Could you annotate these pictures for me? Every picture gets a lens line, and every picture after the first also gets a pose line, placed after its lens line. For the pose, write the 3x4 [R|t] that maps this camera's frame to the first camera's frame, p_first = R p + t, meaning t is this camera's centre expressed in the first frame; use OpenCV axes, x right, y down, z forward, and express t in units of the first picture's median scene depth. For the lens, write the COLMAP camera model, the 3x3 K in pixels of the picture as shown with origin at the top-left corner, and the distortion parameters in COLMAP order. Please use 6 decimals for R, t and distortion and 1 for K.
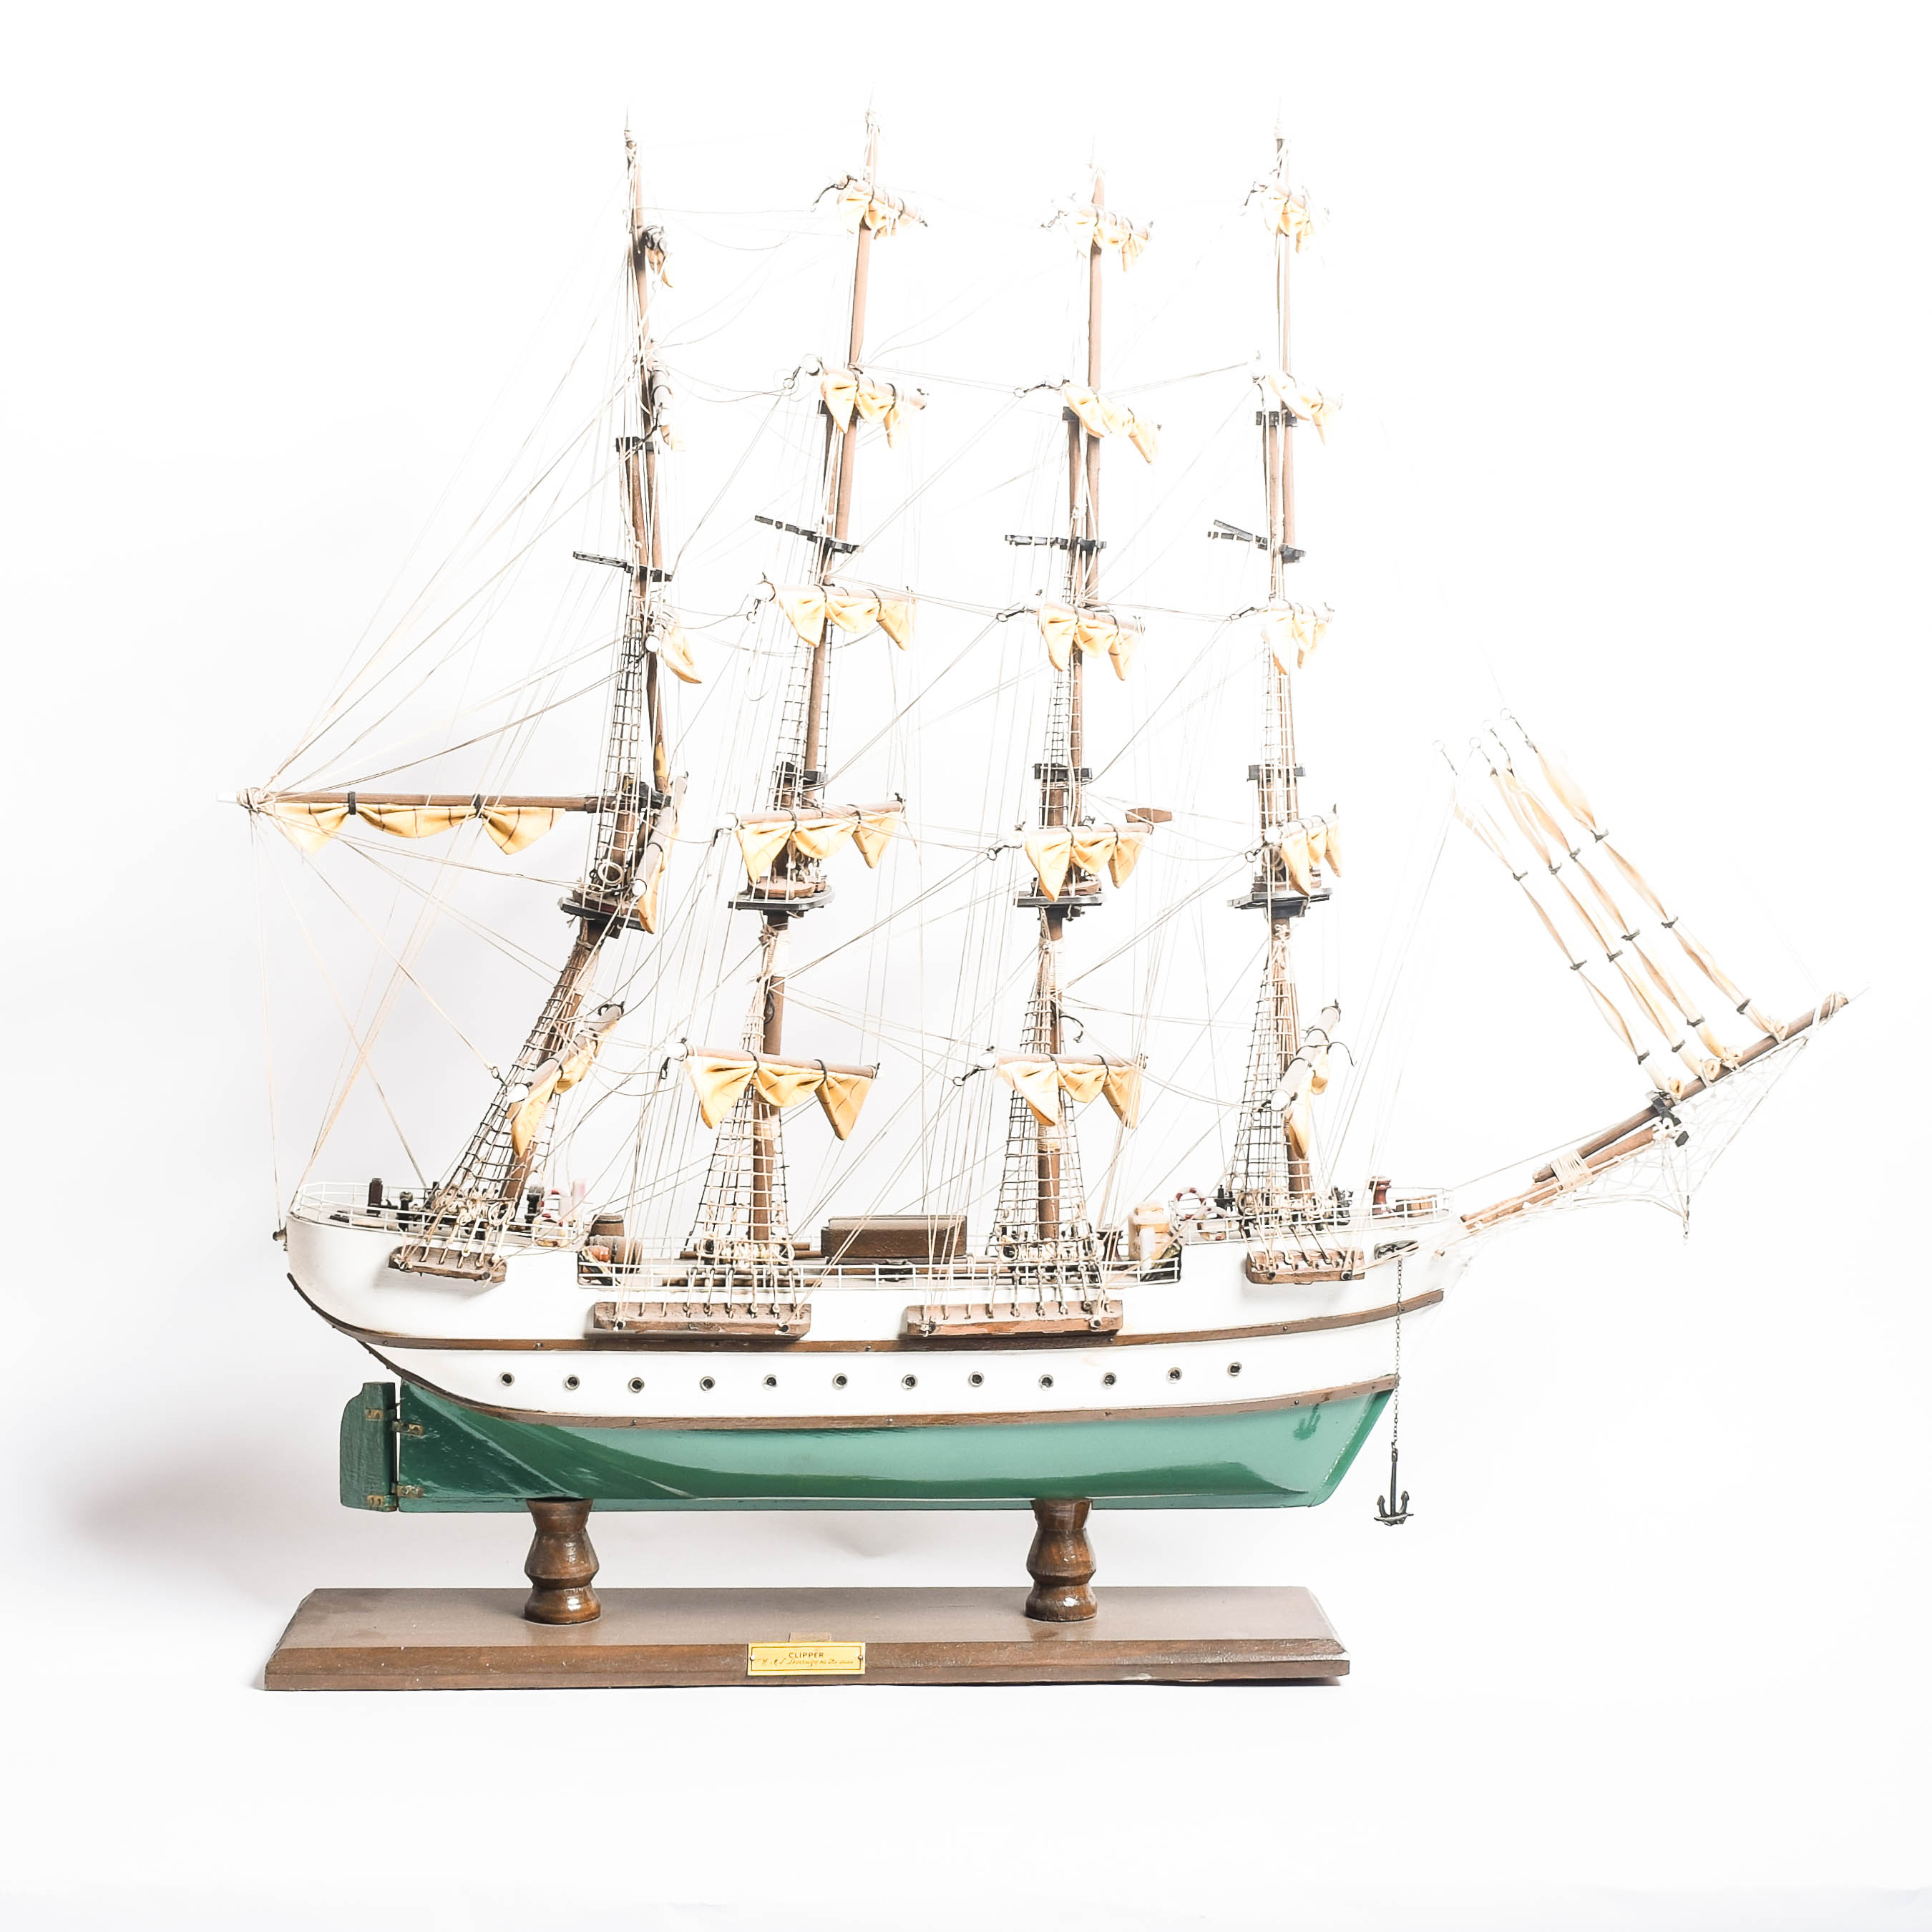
lens RADIAL K [[3767.0, 0, 929.6], [0, 3767.0, 836.9], [0, 0, 1]] dist [-0.026277, 0.097865]
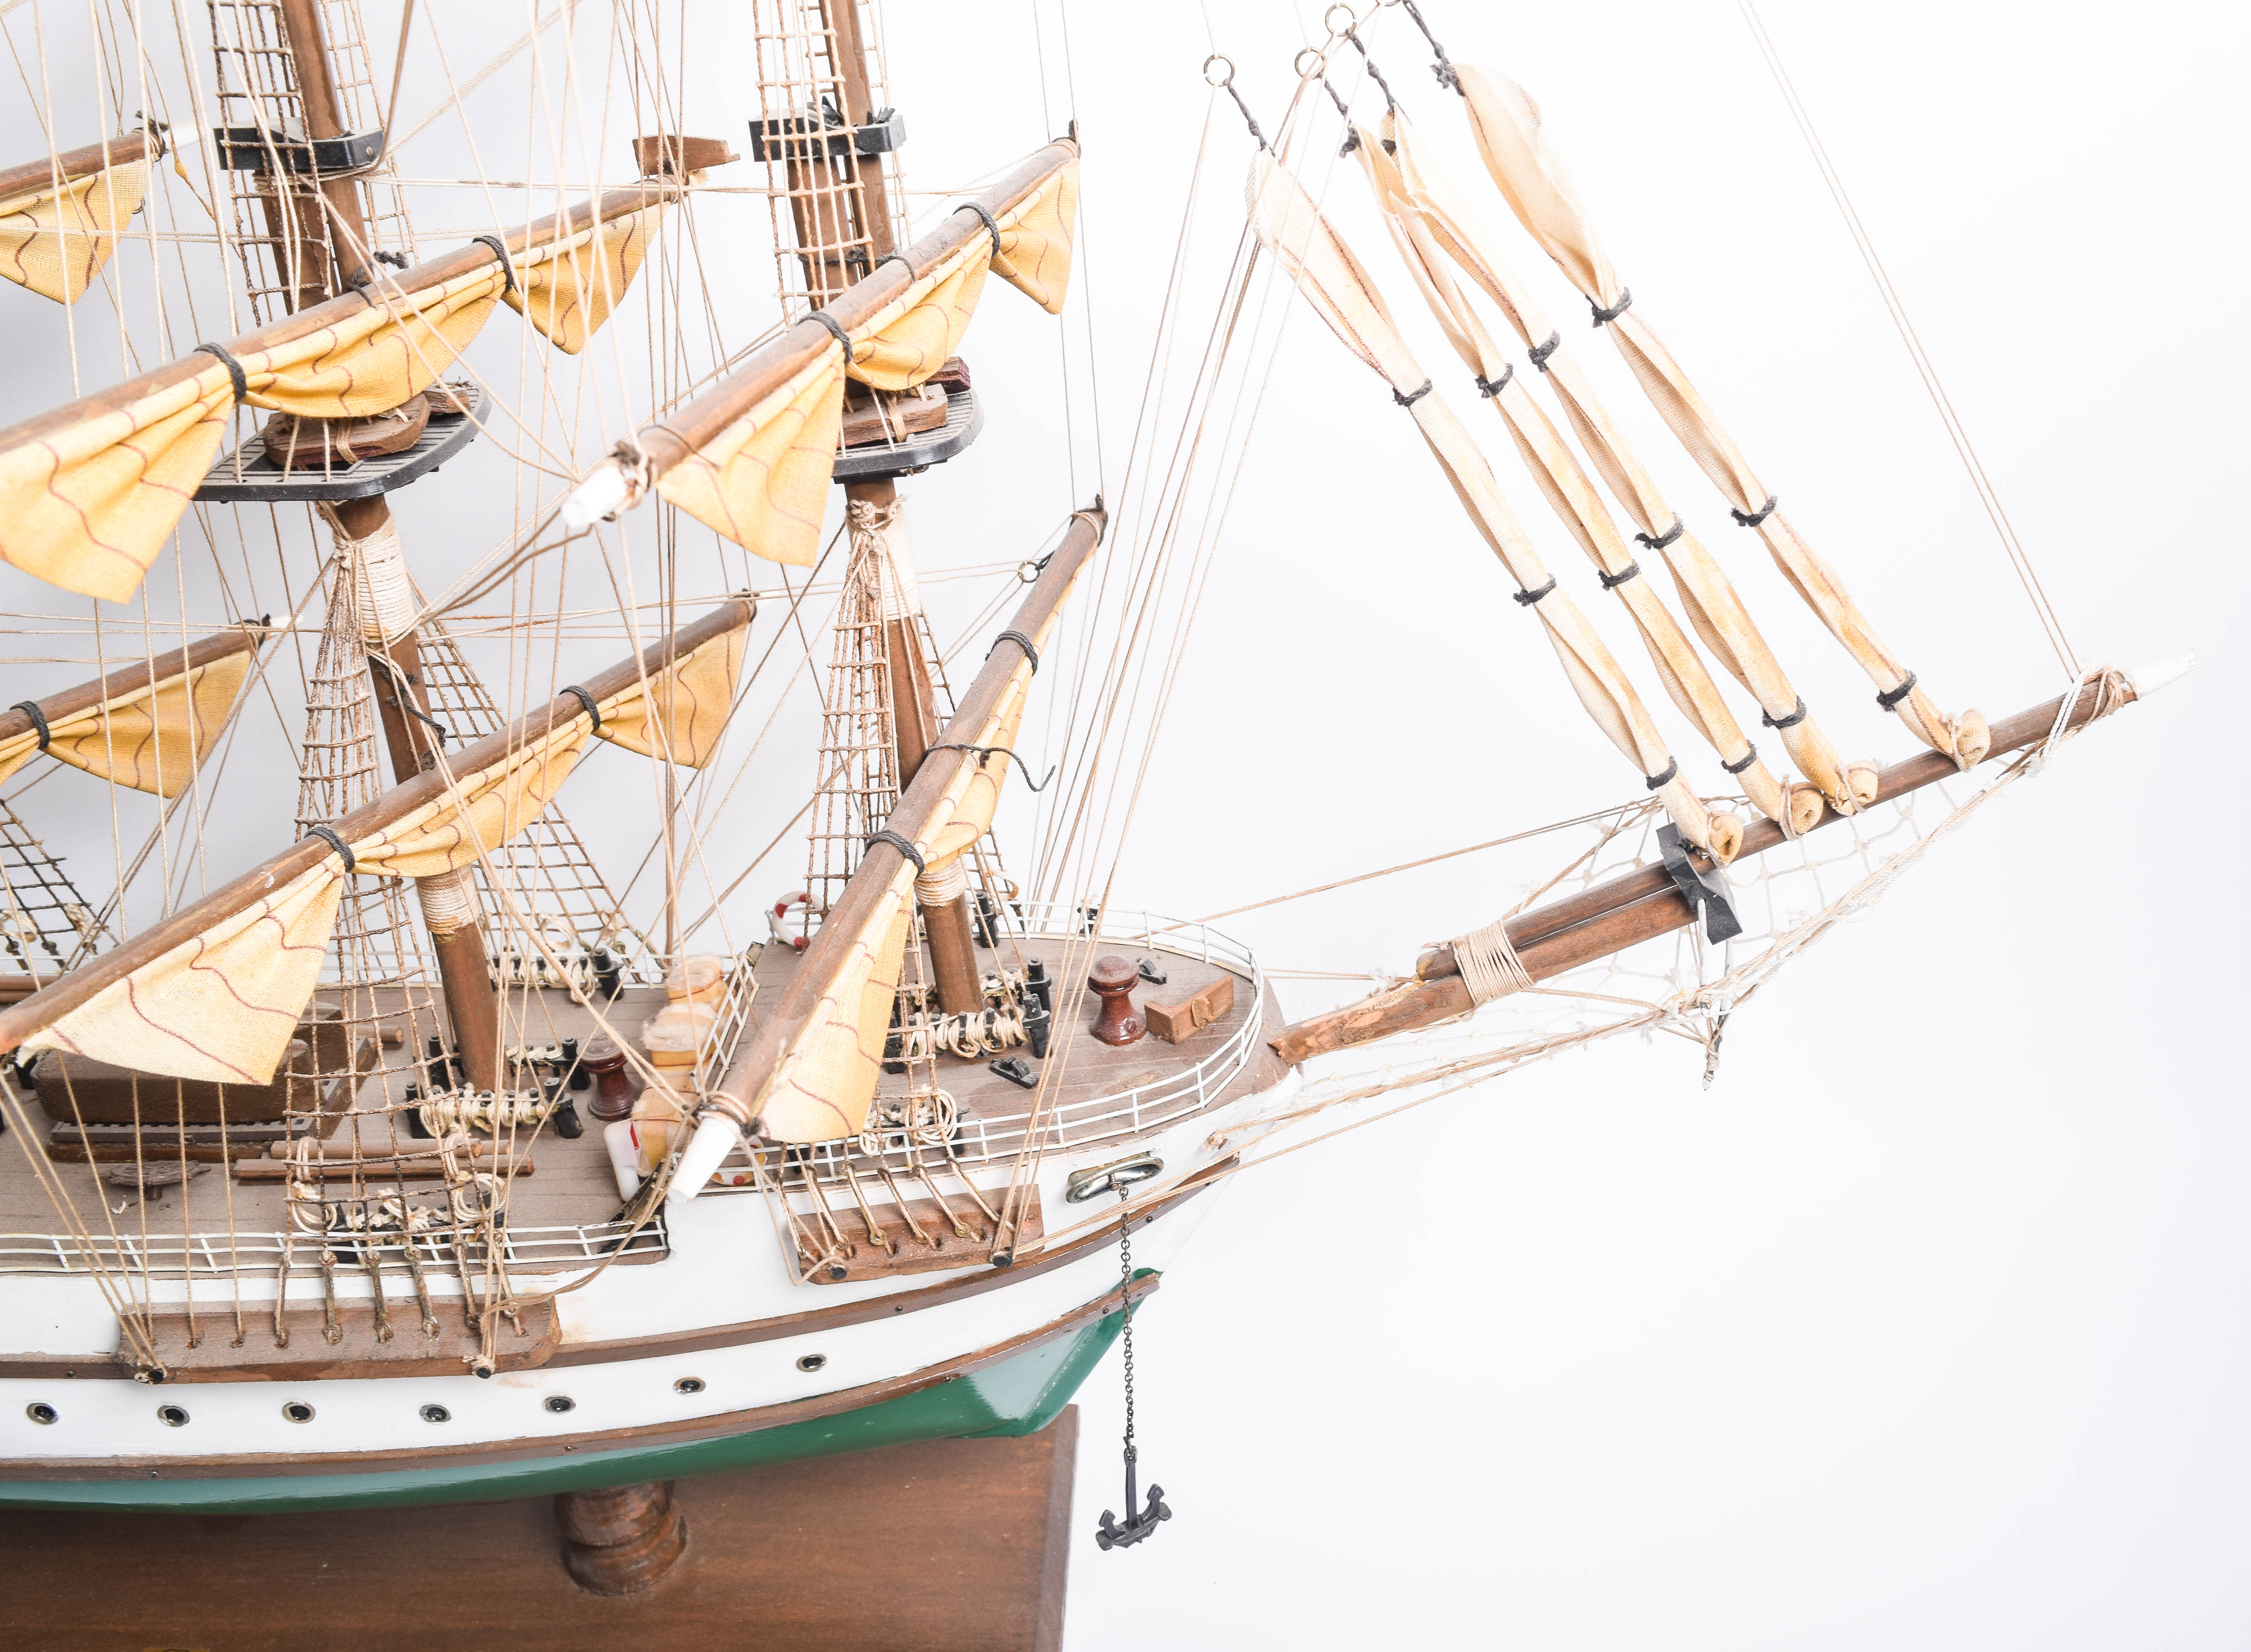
lens RADIAL K [[1972.7, 0, 1229.9], [0, 1972.7, 830.4], [0, 0, 1]] dist [-0.014770, -0.005133]
pose [[0.999715, 0.006942, -0.022852, 0.145687], [0.005266, 0.869224, 0.494390, -0.058327], [0.023296, -0.494370, 0.868940, 0.803353]]
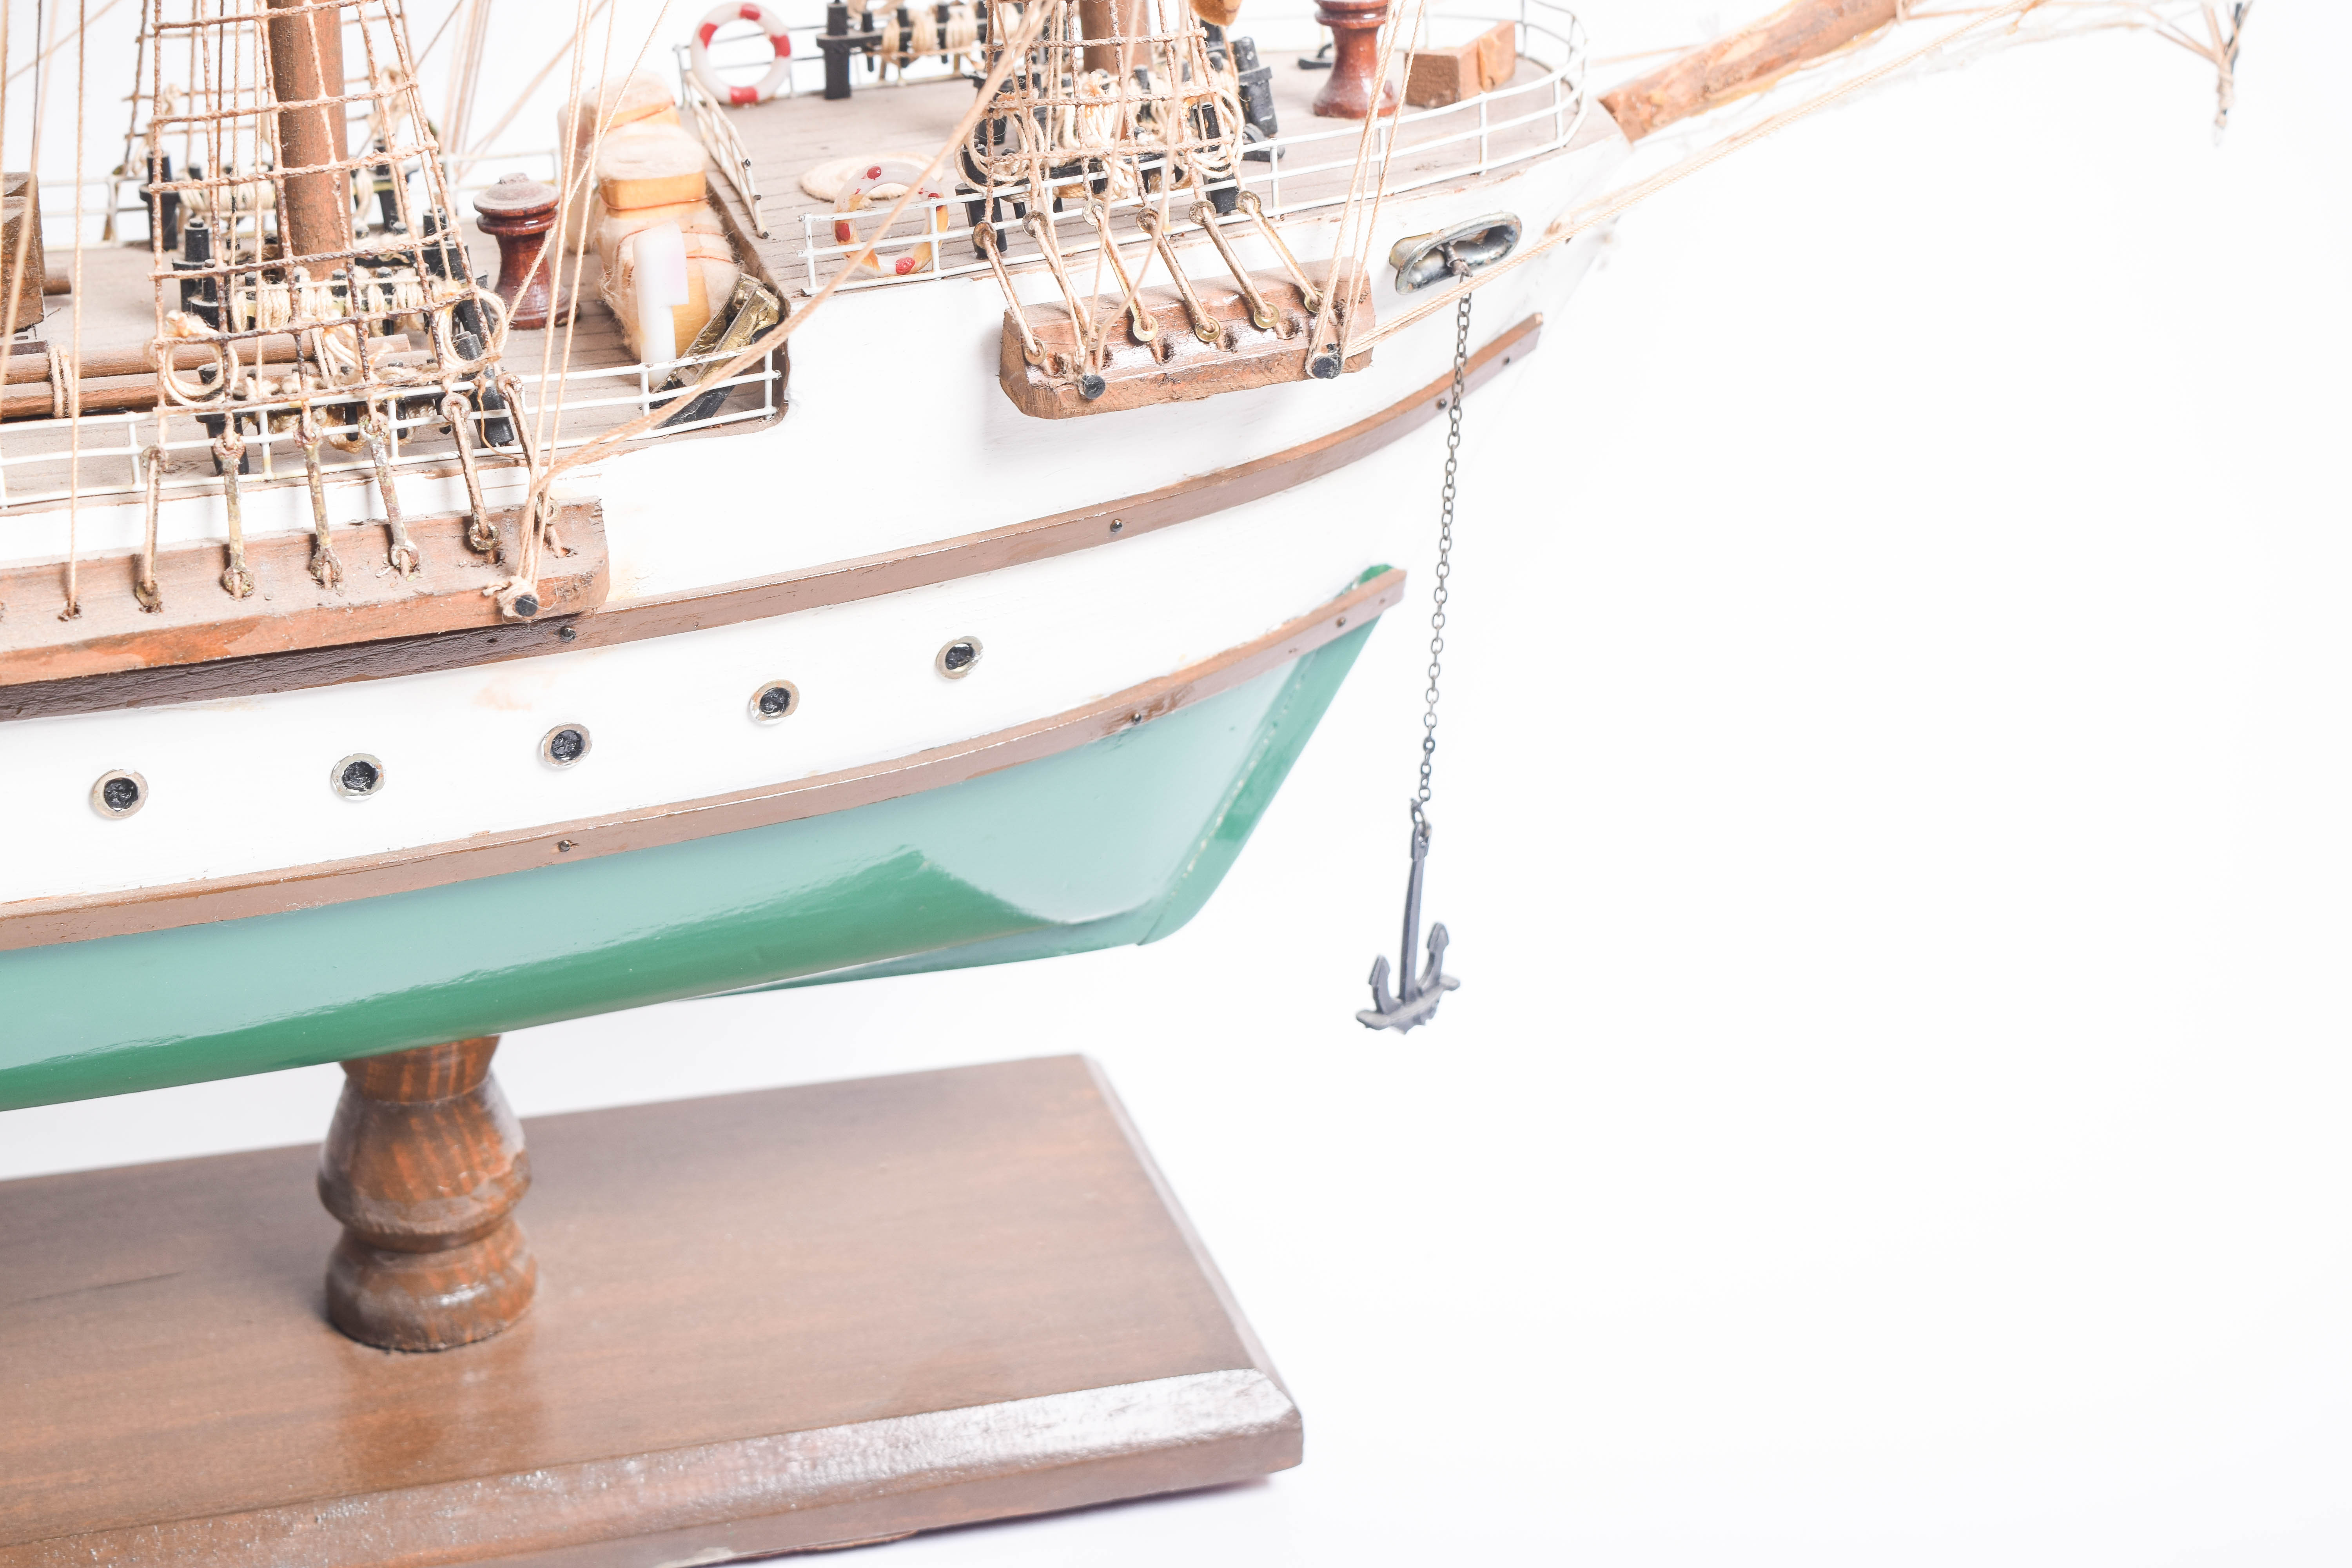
lens RADIAL K [[4233.9, 0, 1176.0], [0, 4233.9, 784.0], [0, 0, 1]] dist [-0.027996, -0.050121]
pose [[0.966580, -0.092259, 0.239190, 0.013328], [-0.011651, 0.916229, 0.400485, 0.009555], [-0.256101, -0.389888, 0.884534, 0.682160]]
